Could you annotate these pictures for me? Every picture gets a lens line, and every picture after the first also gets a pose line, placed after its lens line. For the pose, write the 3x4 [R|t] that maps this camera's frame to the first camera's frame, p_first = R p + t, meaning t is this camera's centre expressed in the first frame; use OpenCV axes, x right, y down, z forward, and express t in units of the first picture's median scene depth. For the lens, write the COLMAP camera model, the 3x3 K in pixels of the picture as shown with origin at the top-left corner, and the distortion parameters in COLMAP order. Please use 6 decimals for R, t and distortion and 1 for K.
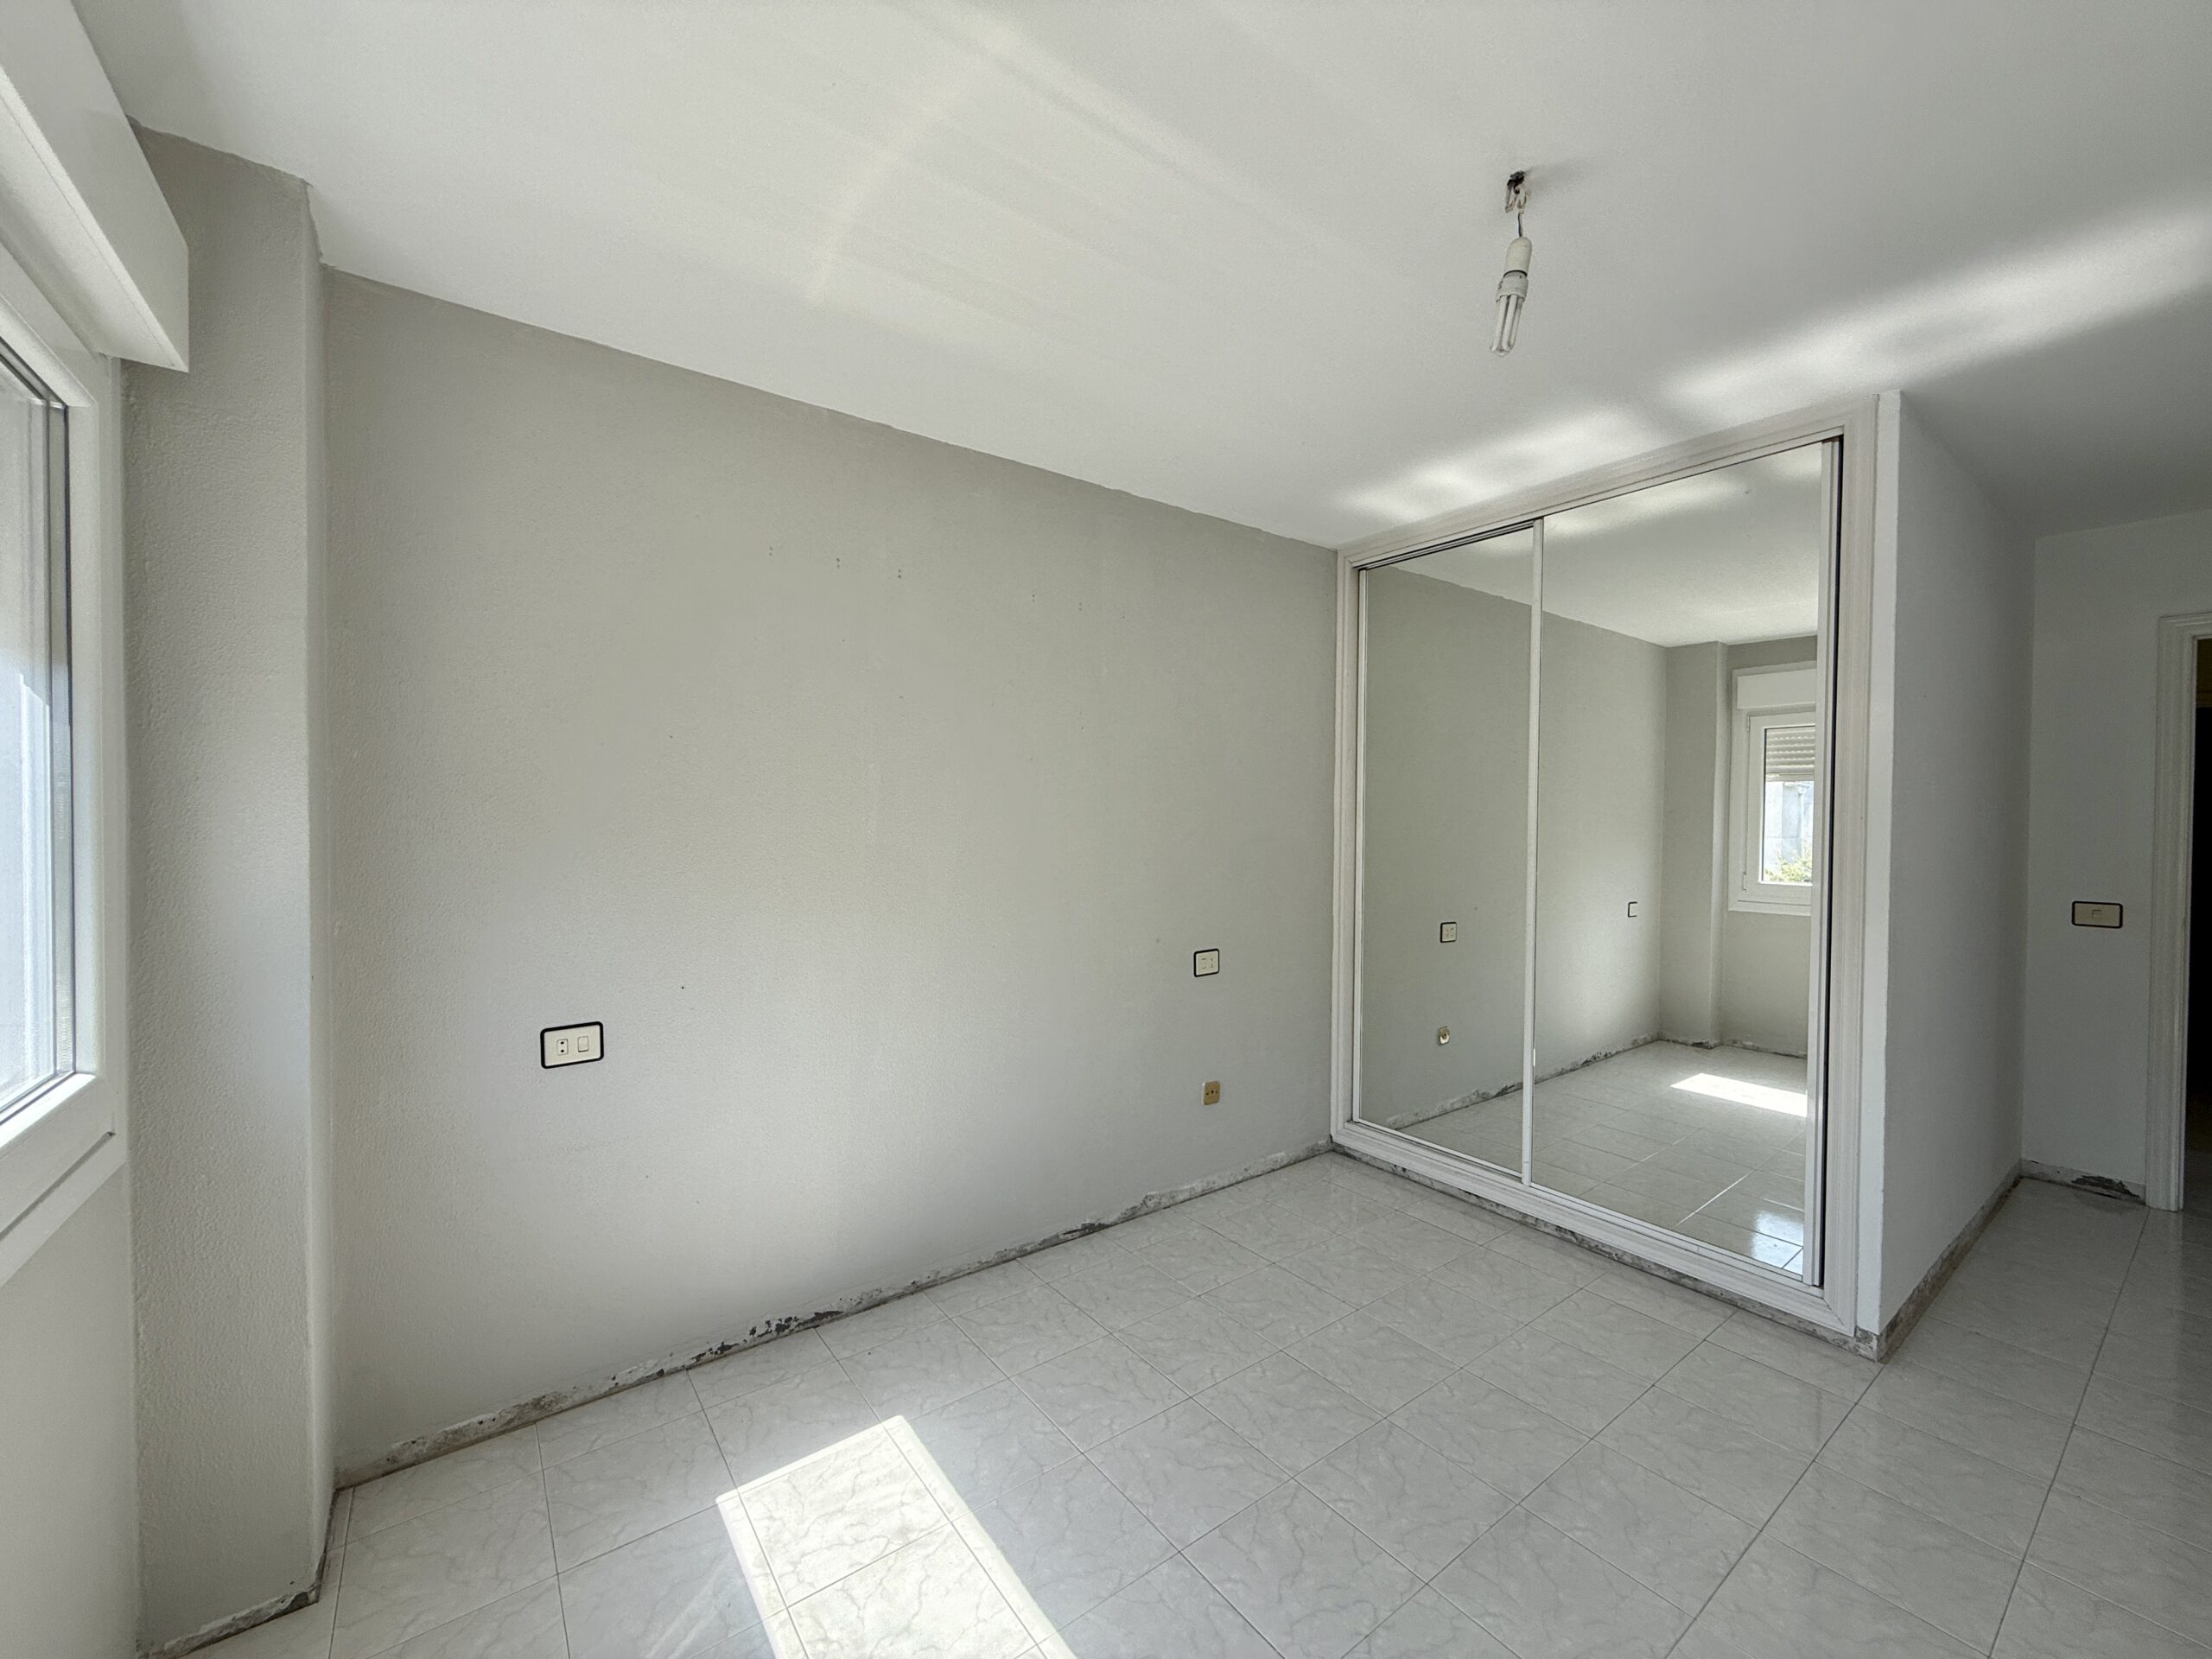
lens RADIAL K [[881.3, 0, 1099.3], [0, 881.3, 831.0], [0, 0, 1]] dist [-0.000068, 0.000188]
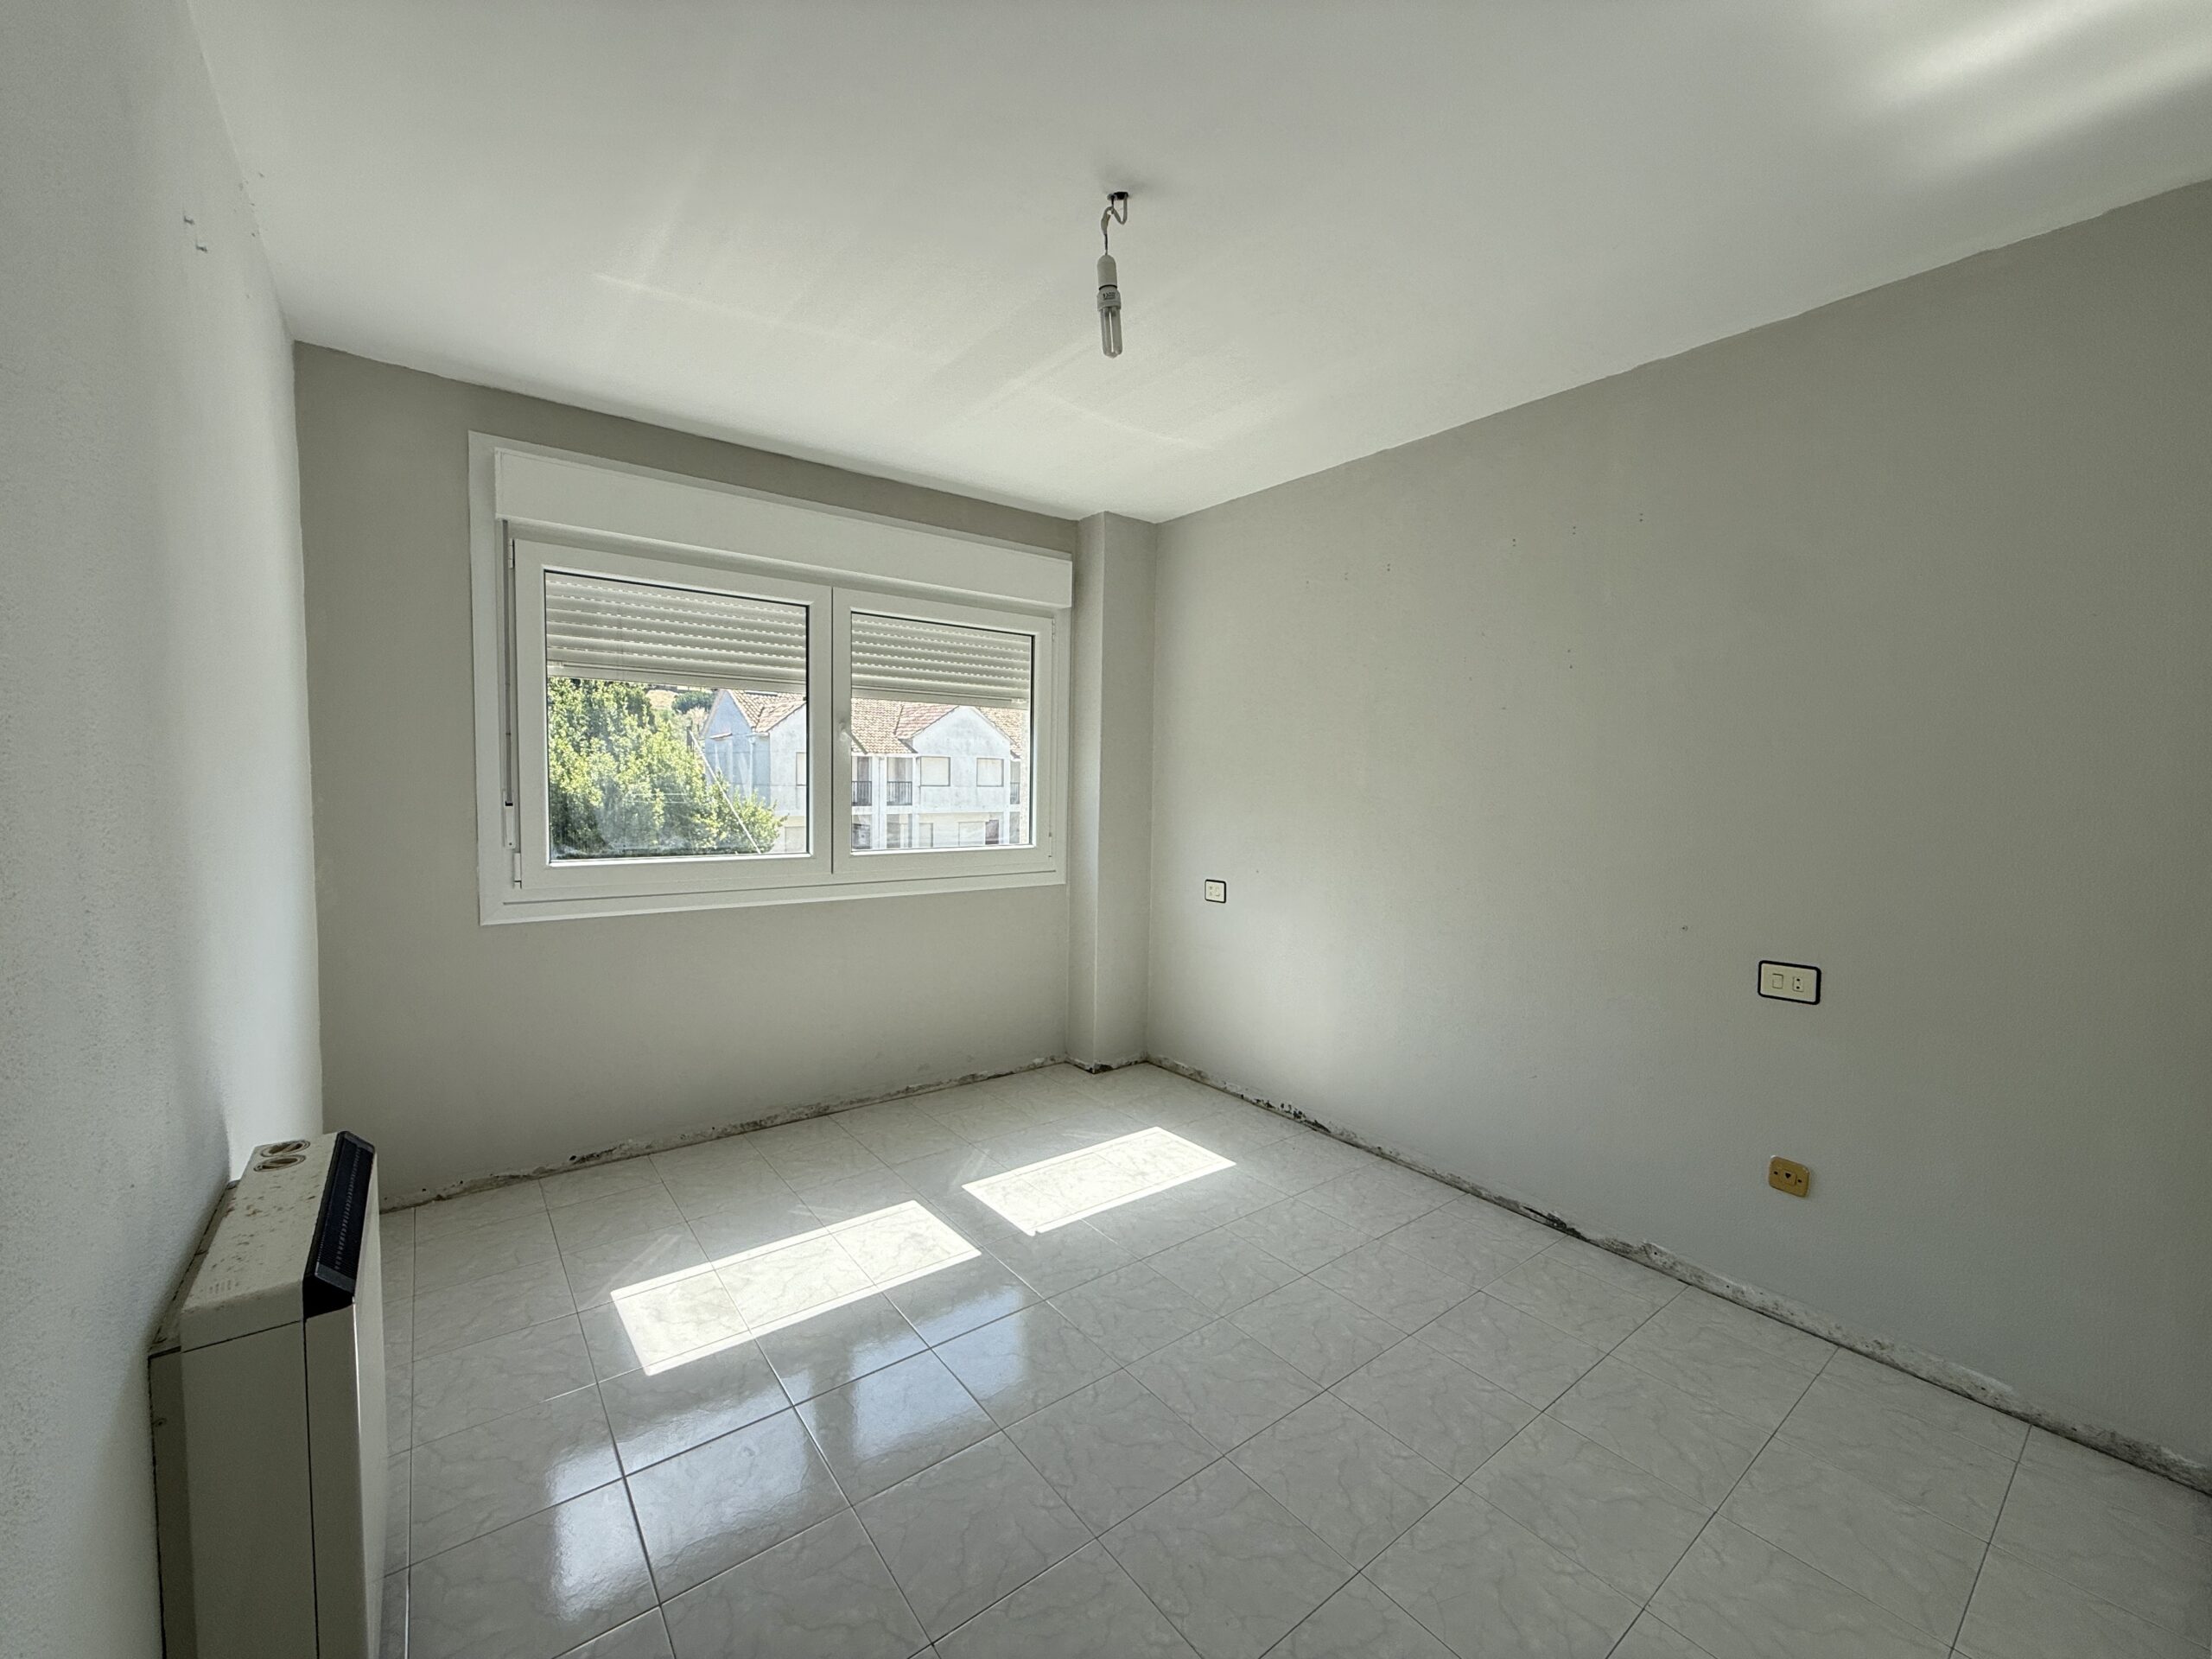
lens RADIAL K [[880.8, 0, 1103.2], [0, 880.8, 833.4], [0, 0, 1]] dist [0.000288, -0.000063]
pose [[0.021323, 0.058137, -0.998081, 0.954814], [-0.034271, 0.997764, 0.057386, 0.017976], [0.999185, 0.032981, 0.023268, 0.557711]]
